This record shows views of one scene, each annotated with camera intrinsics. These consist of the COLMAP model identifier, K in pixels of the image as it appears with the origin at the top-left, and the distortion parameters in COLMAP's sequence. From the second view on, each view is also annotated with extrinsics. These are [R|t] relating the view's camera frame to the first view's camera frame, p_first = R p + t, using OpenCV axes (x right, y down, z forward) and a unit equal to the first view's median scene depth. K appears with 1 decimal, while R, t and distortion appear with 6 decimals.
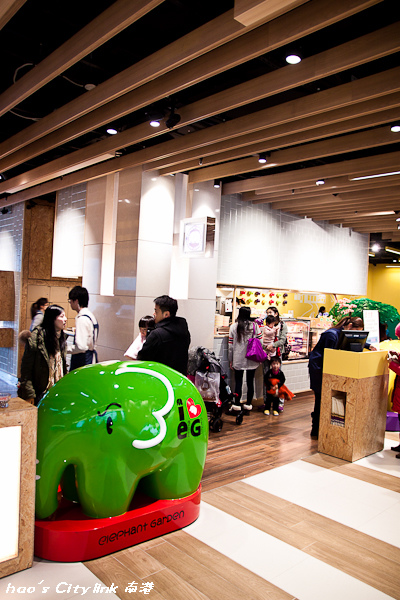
lens RADIAL K [[478.5, 0, 198.9], [0, 478.5, 302.4], [0, 0, 1]] dist [-0.038214, 0.003076]
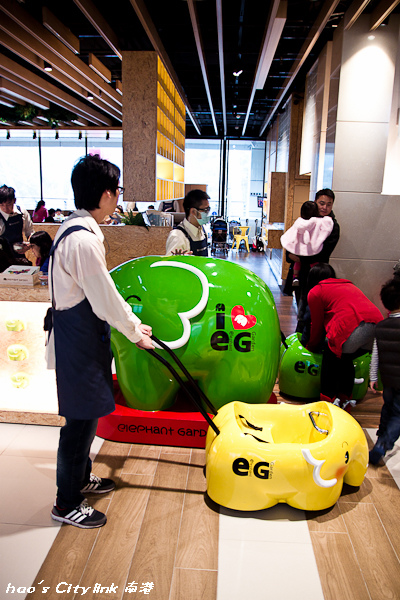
lens RADIAL K [[478.5, 0, 198.2], [0, 478.5, 298.4], [0, 0, 1]] dist [-0.038214, 0.003076]
pose [[0.690877, 0.125982, -0.711912, 0.524536], [0.000729, 0.984579, 0.174941, 0.045492], [0.722972, -0.121382, 0.680130, 0.399120]]
